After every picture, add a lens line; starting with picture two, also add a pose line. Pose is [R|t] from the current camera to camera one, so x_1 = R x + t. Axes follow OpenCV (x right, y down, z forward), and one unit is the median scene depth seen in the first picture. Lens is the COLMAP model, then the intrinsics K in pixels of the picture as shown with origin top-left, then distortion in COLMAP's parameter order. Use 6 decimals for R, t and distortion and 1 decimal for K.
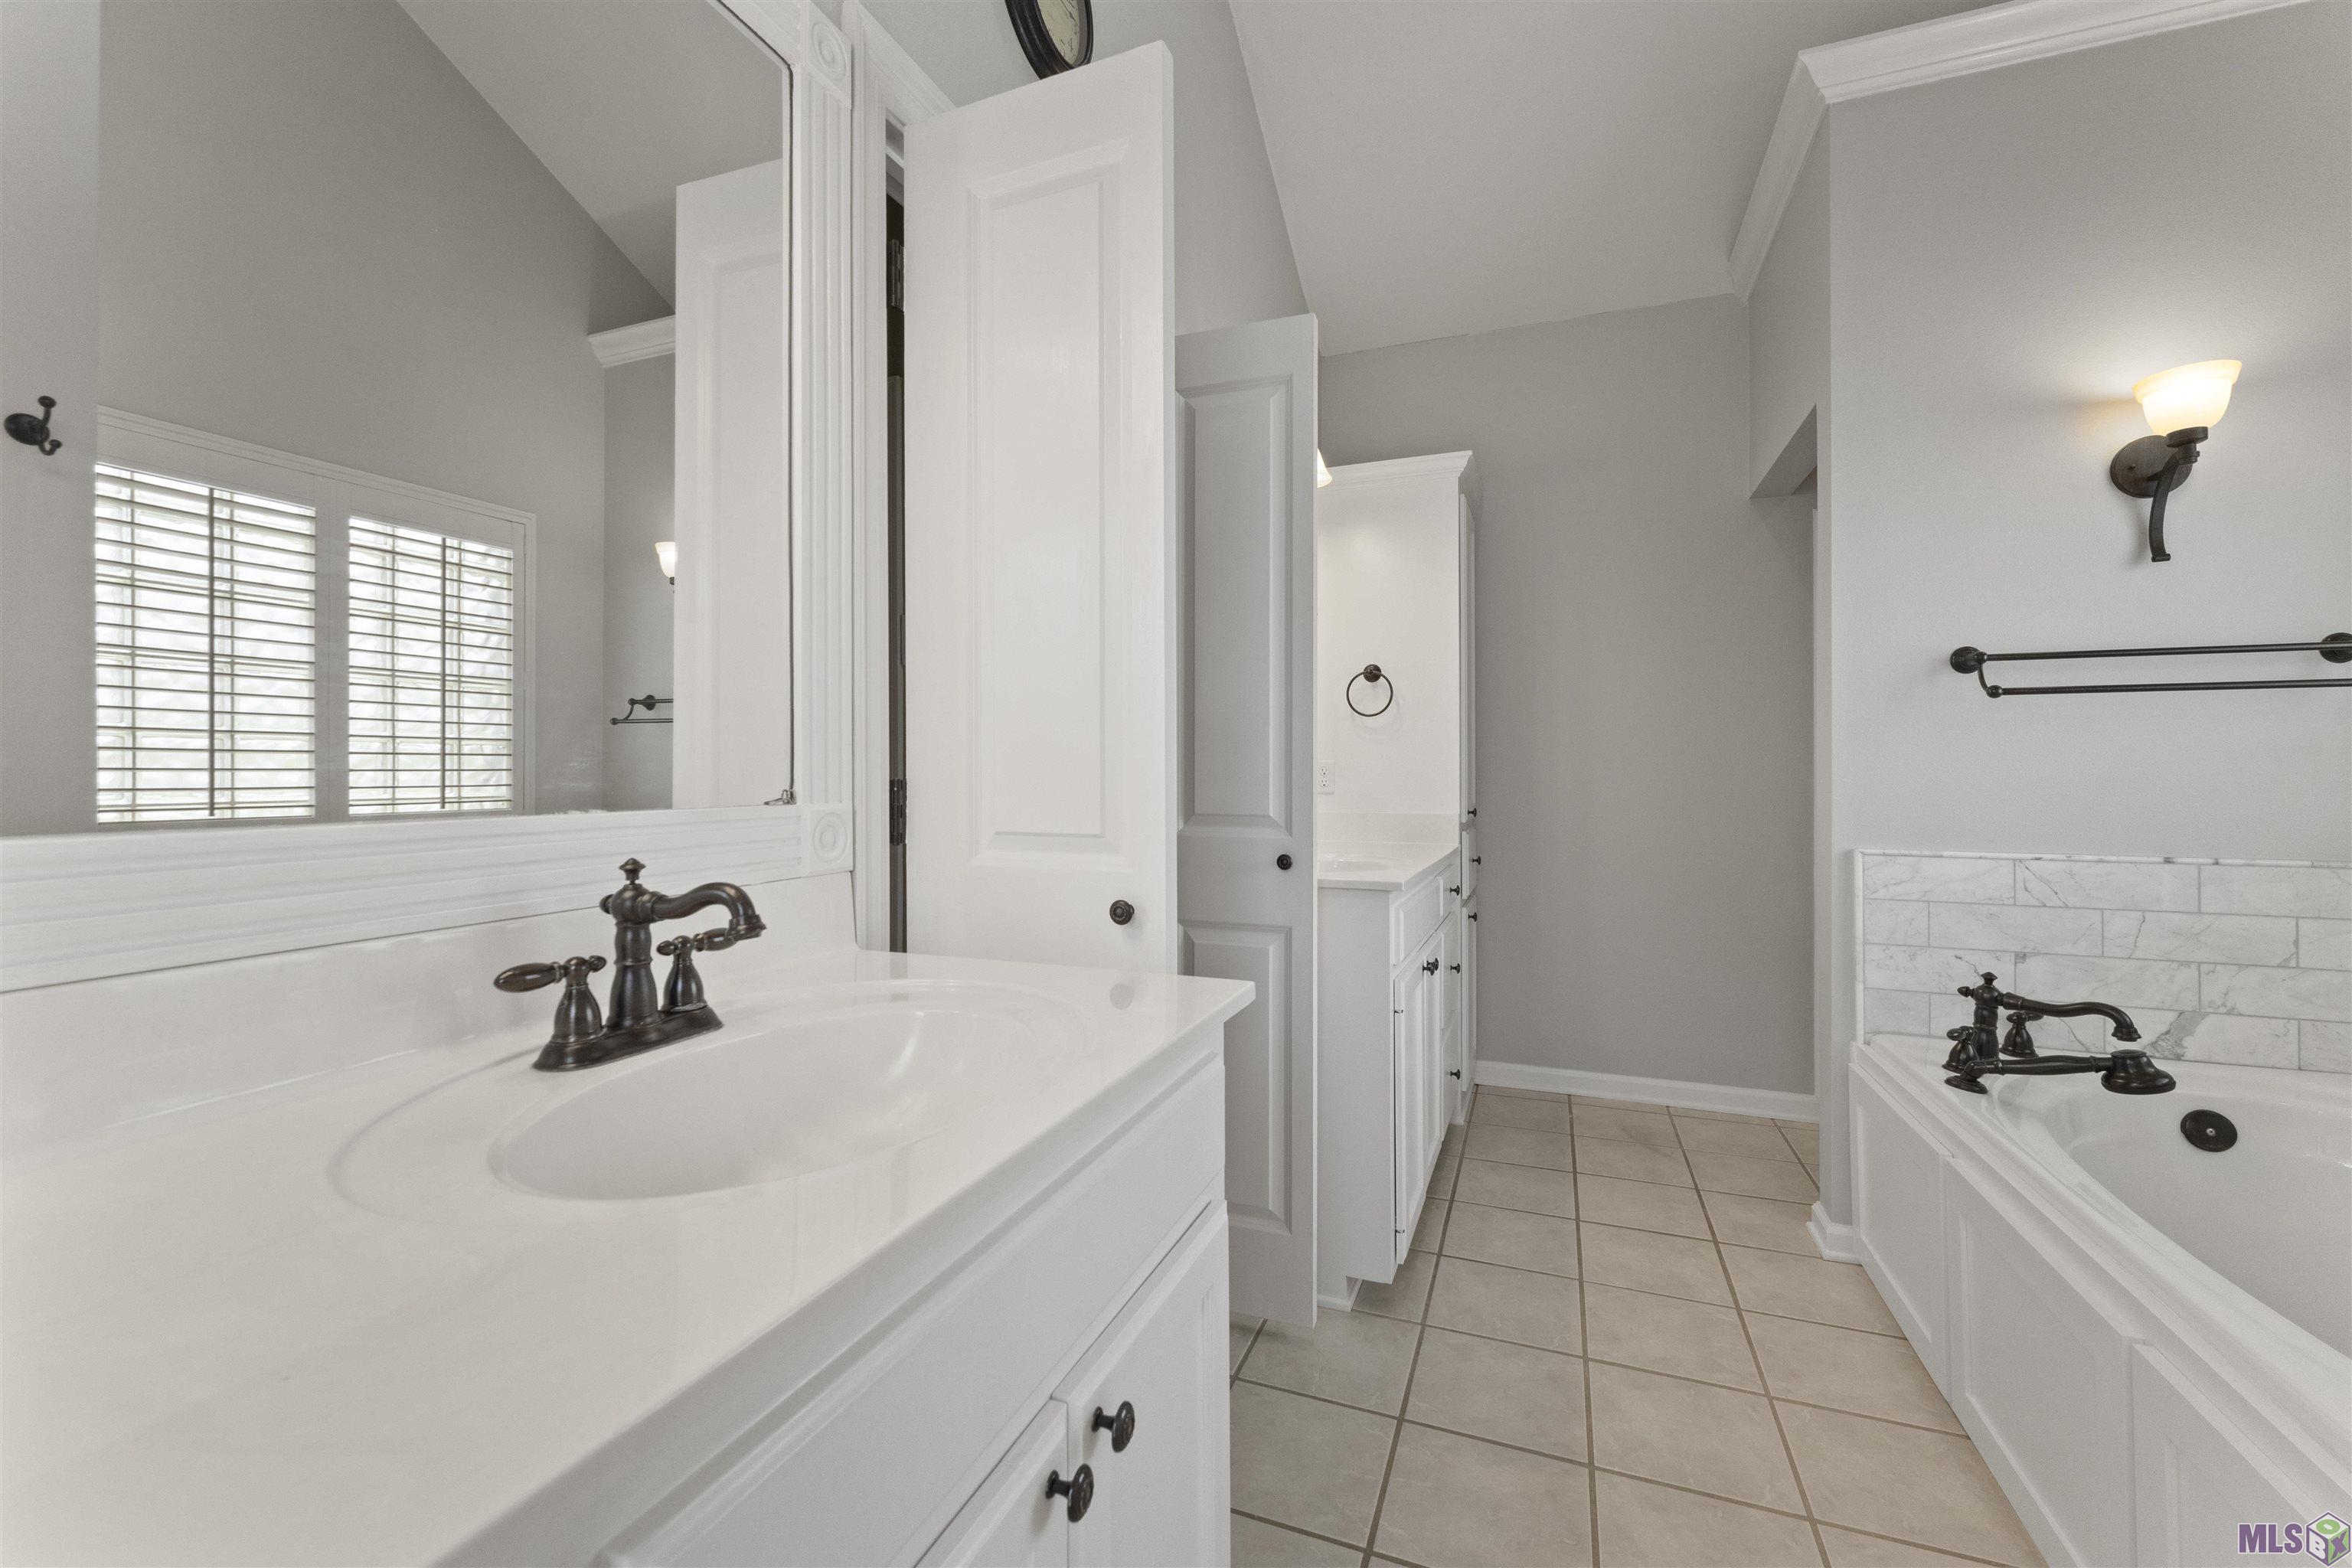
lens RADIAL K [[945.1, 0, 1165.1], [0, 945.1, 777.4], [0, 0, 1]] dist [-0.010344, 0.000071]
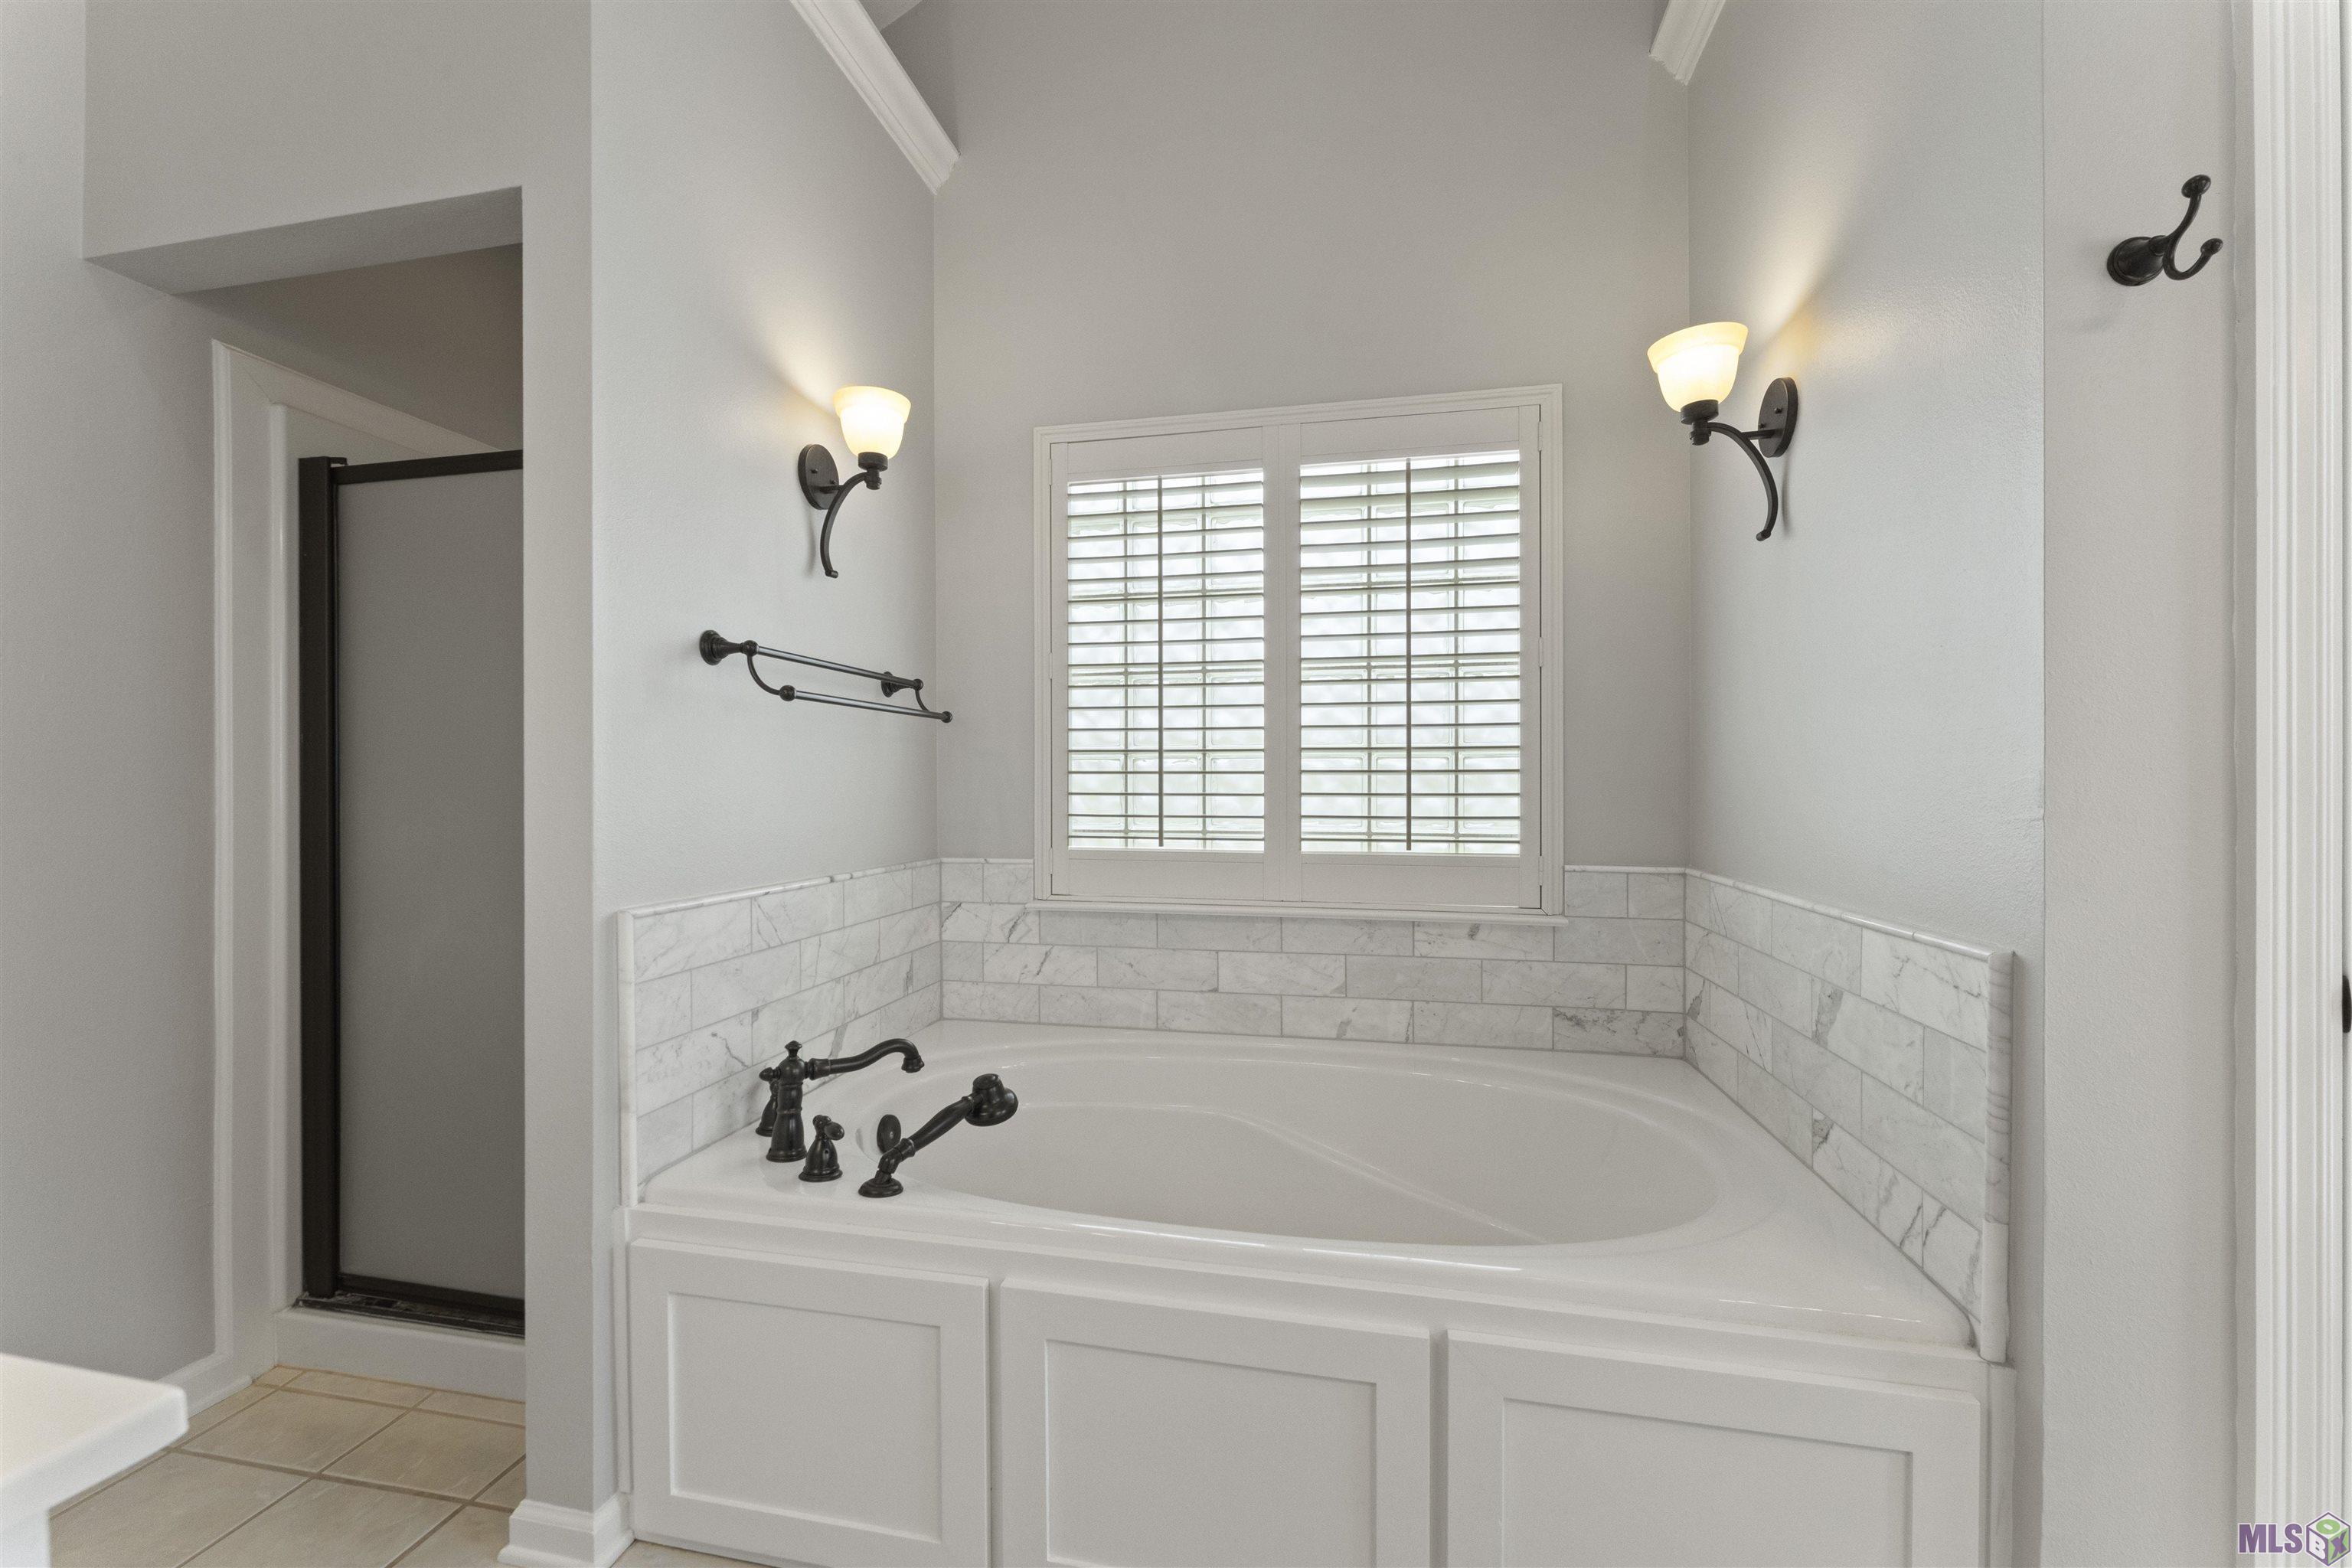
lens RADIAL K [[945.1, 0, 1165.1], [0, 945.1, 777.4], [0, 0, 1]] dist [-0.010344, 0.000071]
pose [[-0.162828, 0.006473, 0.986633, 0.029064], [0.009794, 0.999940, -0.004944, -0.010845], [-0.986606, 0.008858, -0.162882, 0.803844]]
